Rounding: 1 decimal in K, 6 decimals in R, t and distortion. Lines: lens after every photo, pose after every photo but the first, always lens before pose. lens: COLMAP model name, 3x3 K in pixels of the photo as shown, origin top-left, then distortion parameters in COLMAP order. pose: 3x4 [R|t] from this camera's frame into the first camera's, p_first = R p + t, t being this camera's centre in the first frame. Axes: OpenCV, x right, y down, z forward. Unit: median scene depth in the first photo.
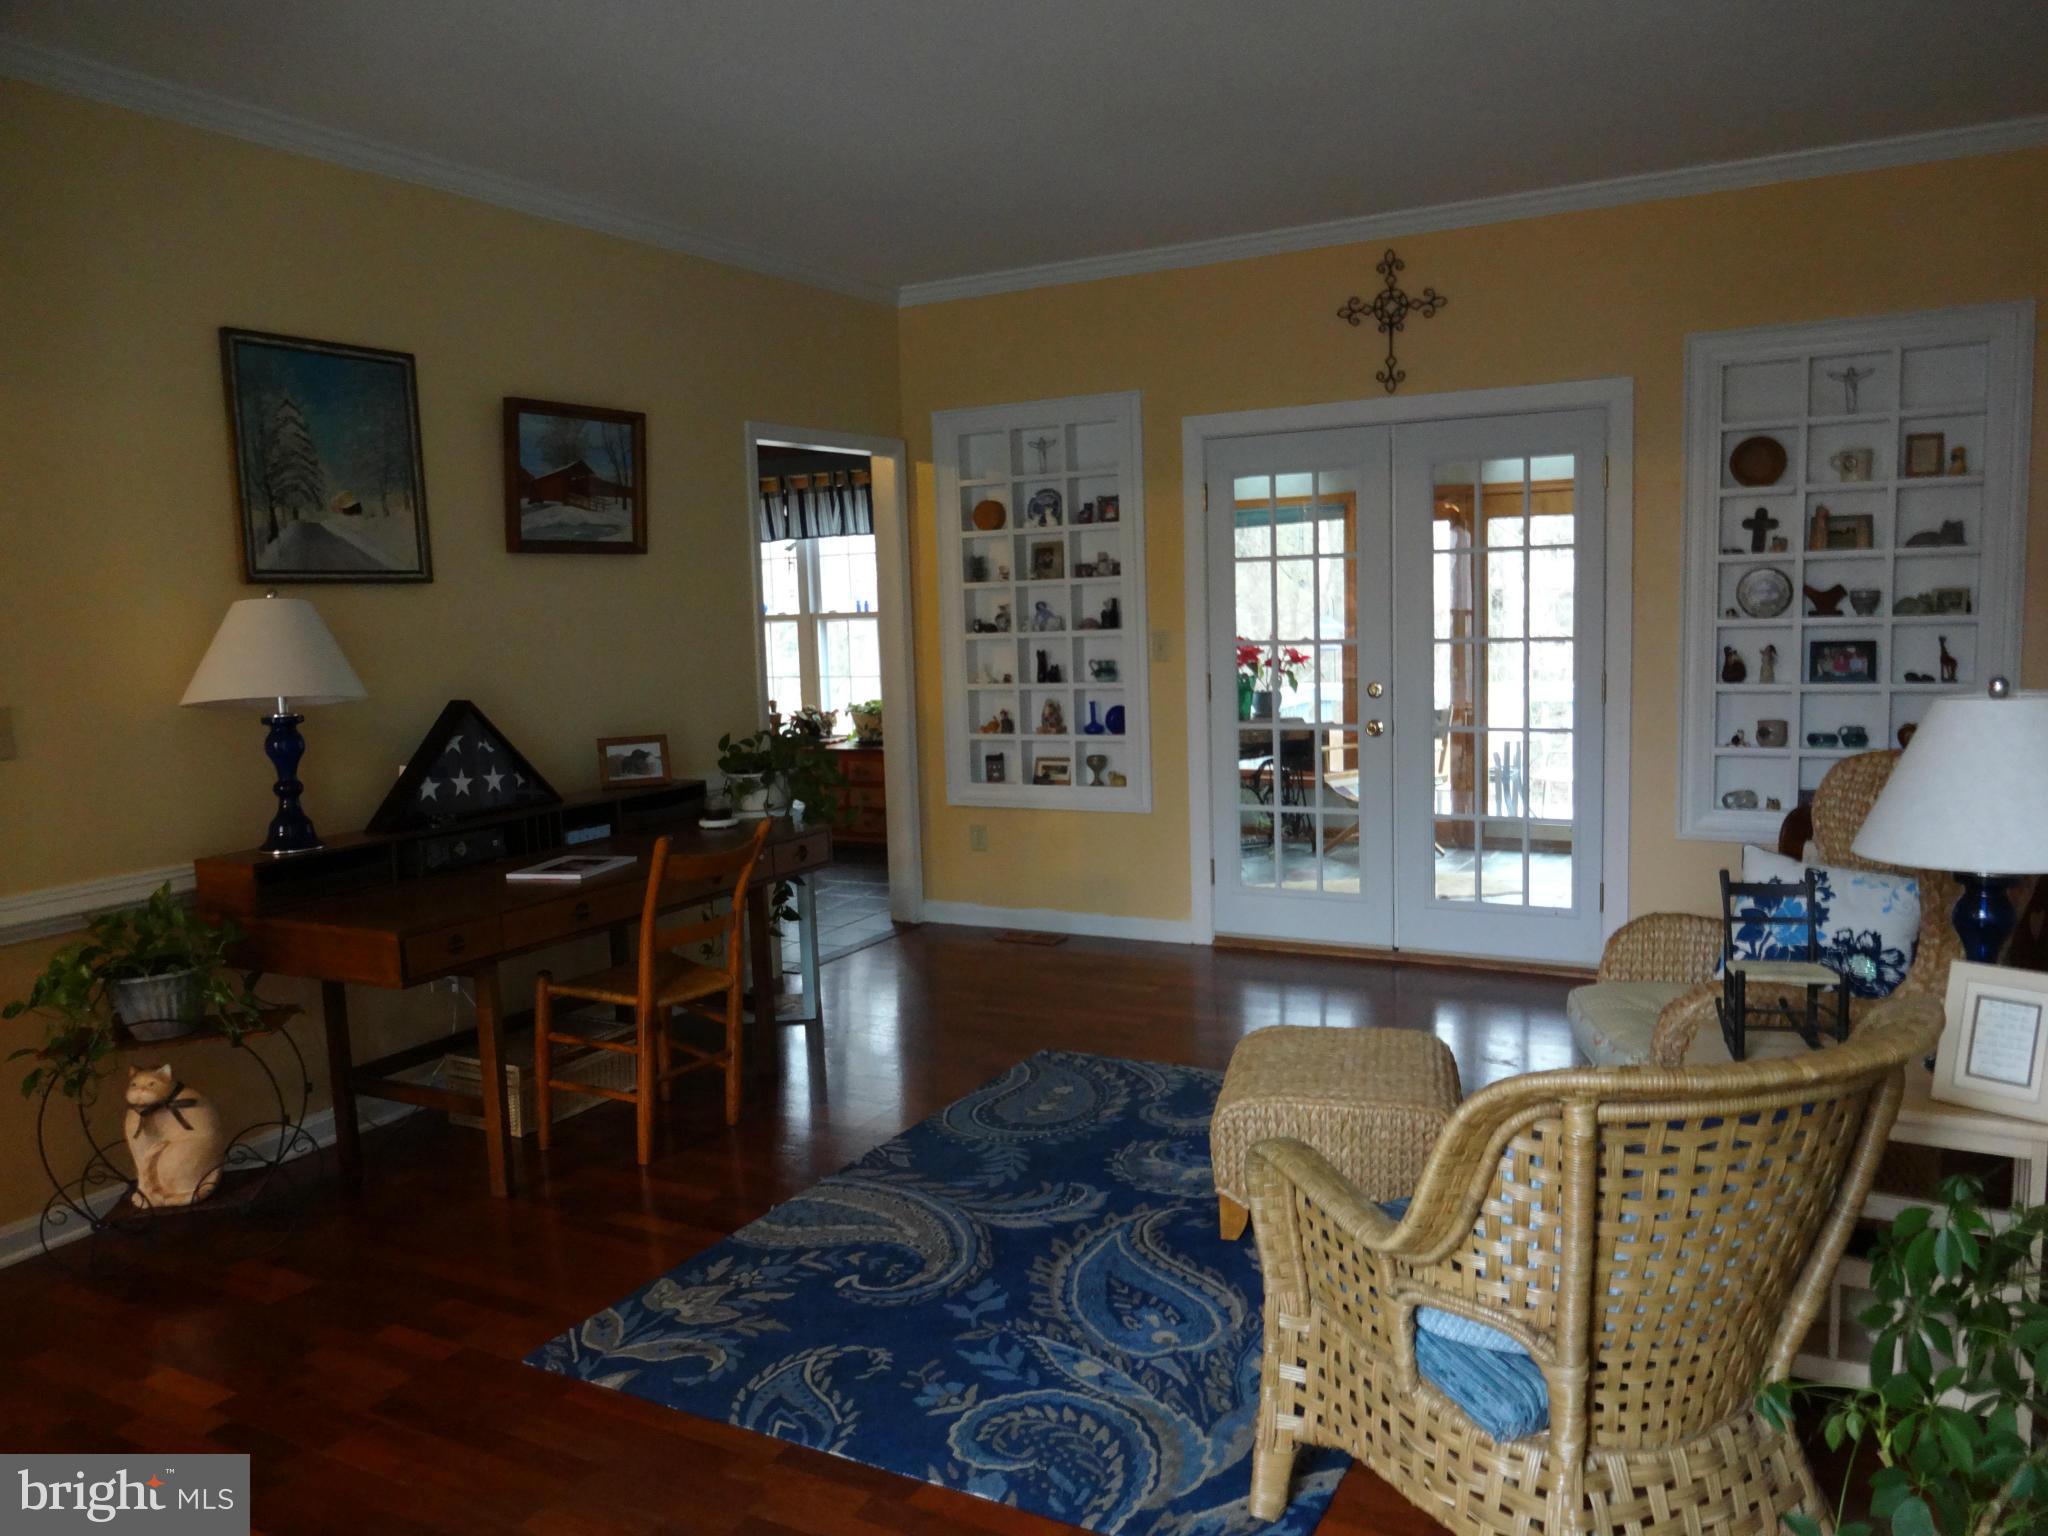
lens RADIAL K [[1517.1, 0, 1024.0], [0, 1517.1, 768.0], [0, 0, 1]] dist [0.001809, -0.000384]
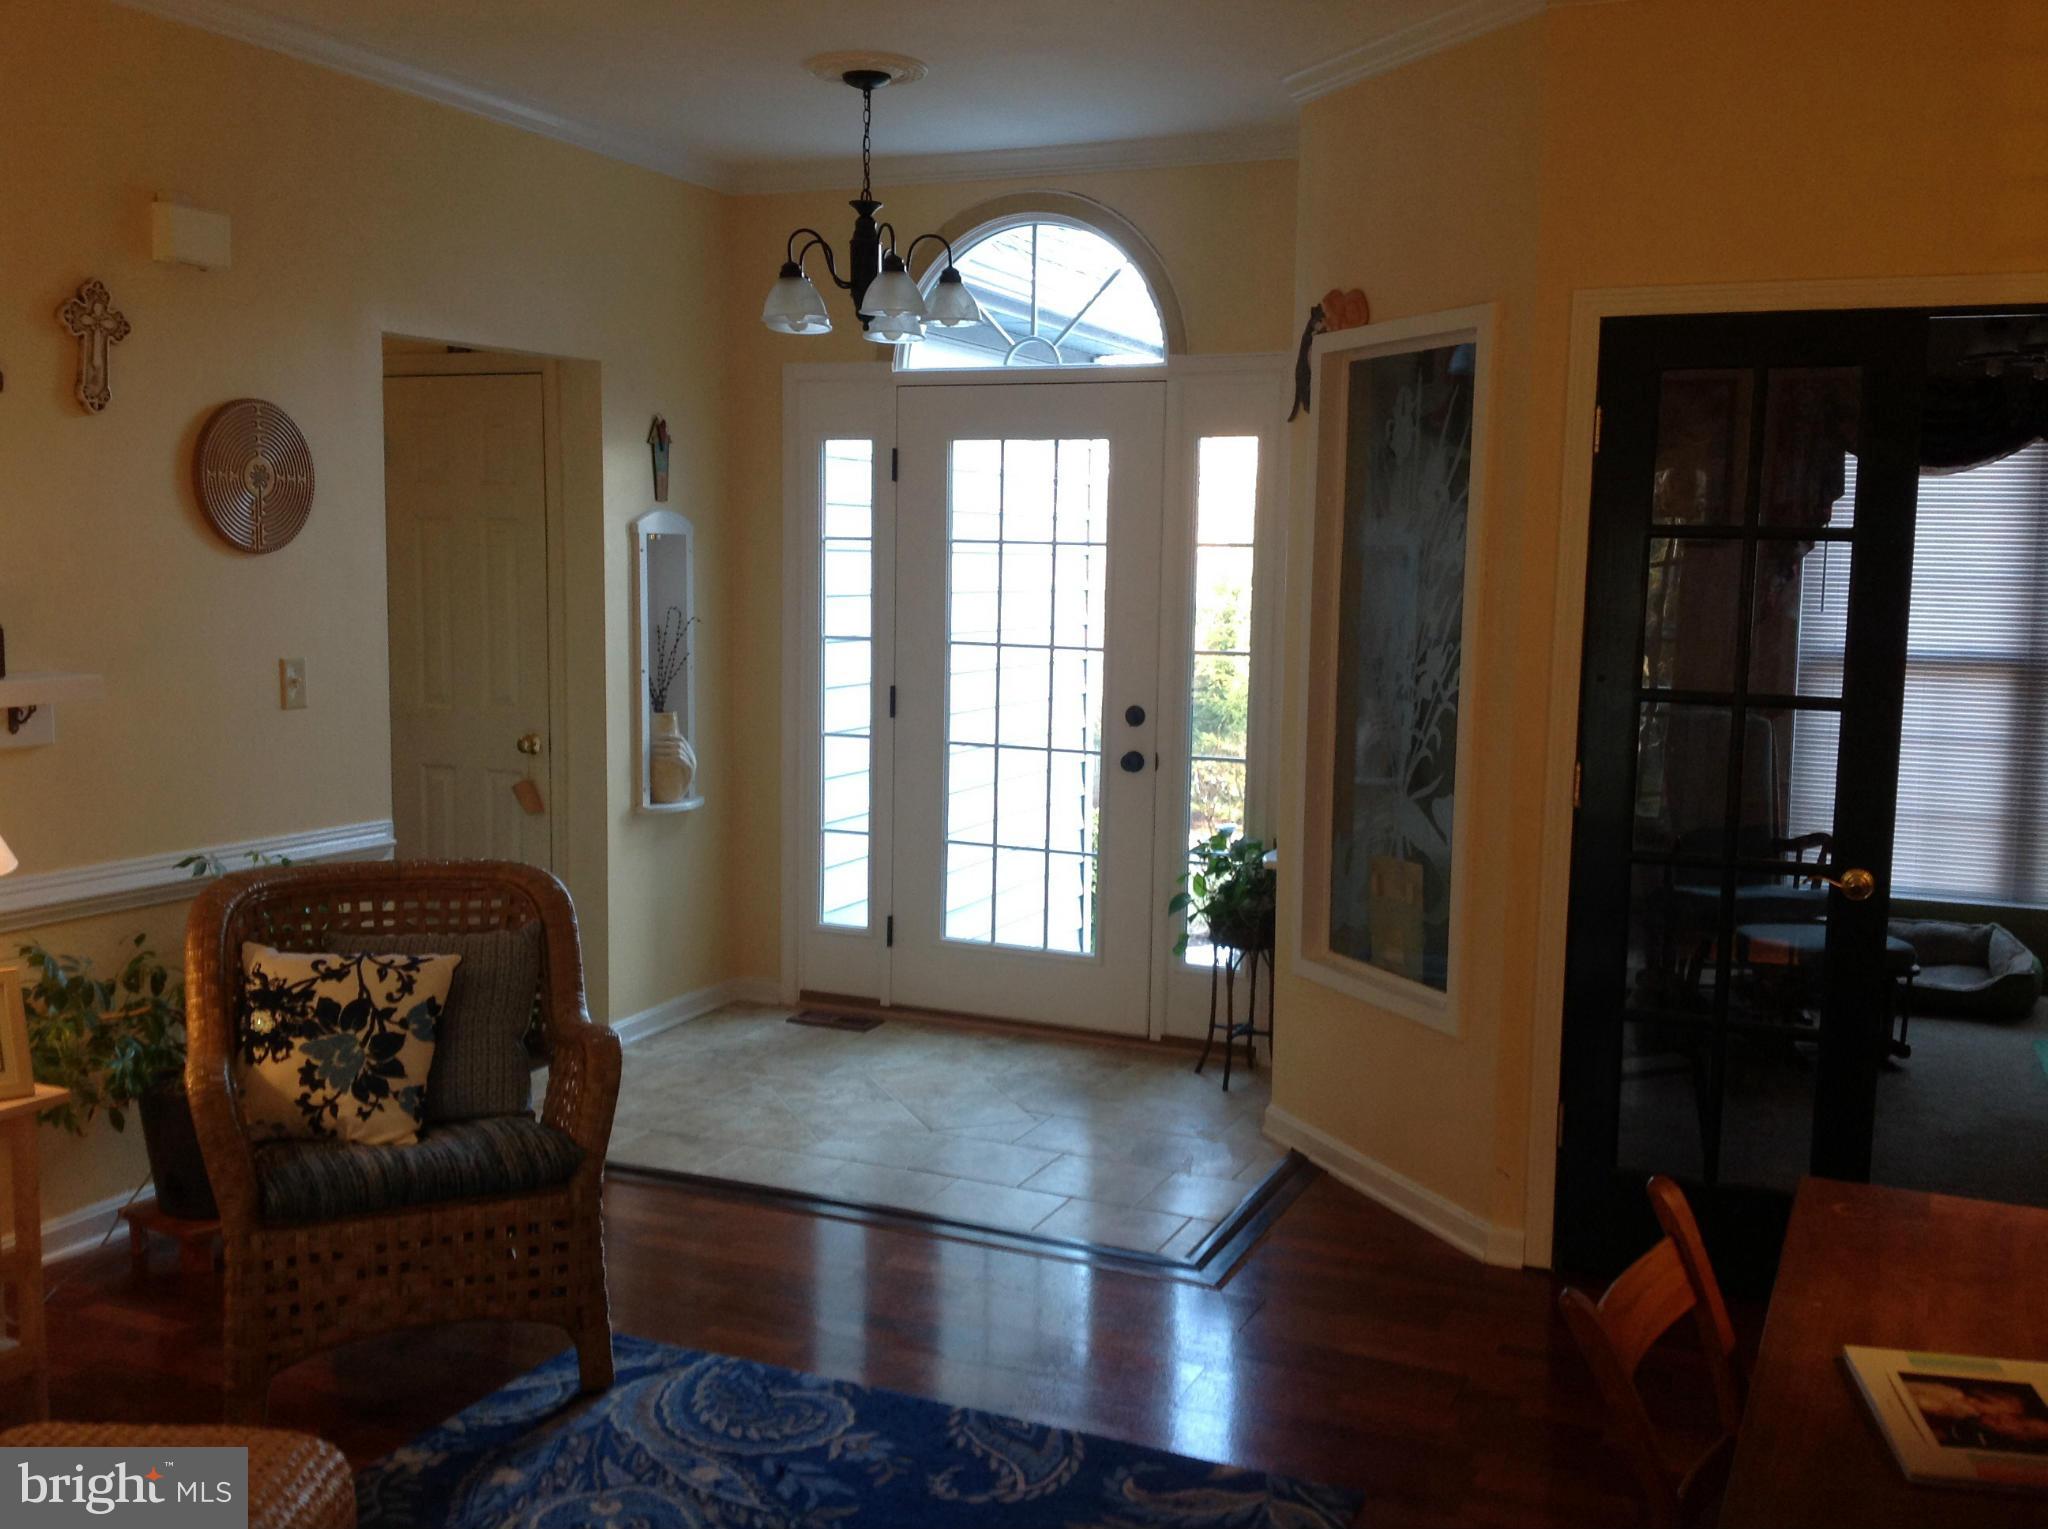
lens RADIAL K [[1941.6, 0, 1024.0], [0, 1941.6, 764.5], [0, 0, 1]] dist [0.014135, -0.002206]
pose [[-0.995761, 0.029699, -0.087051, -0.059188], [0.008752, 0.972735, 0.231753, -0.289214], [0.091560, 0.230009, -0.968872, 2.087695]]
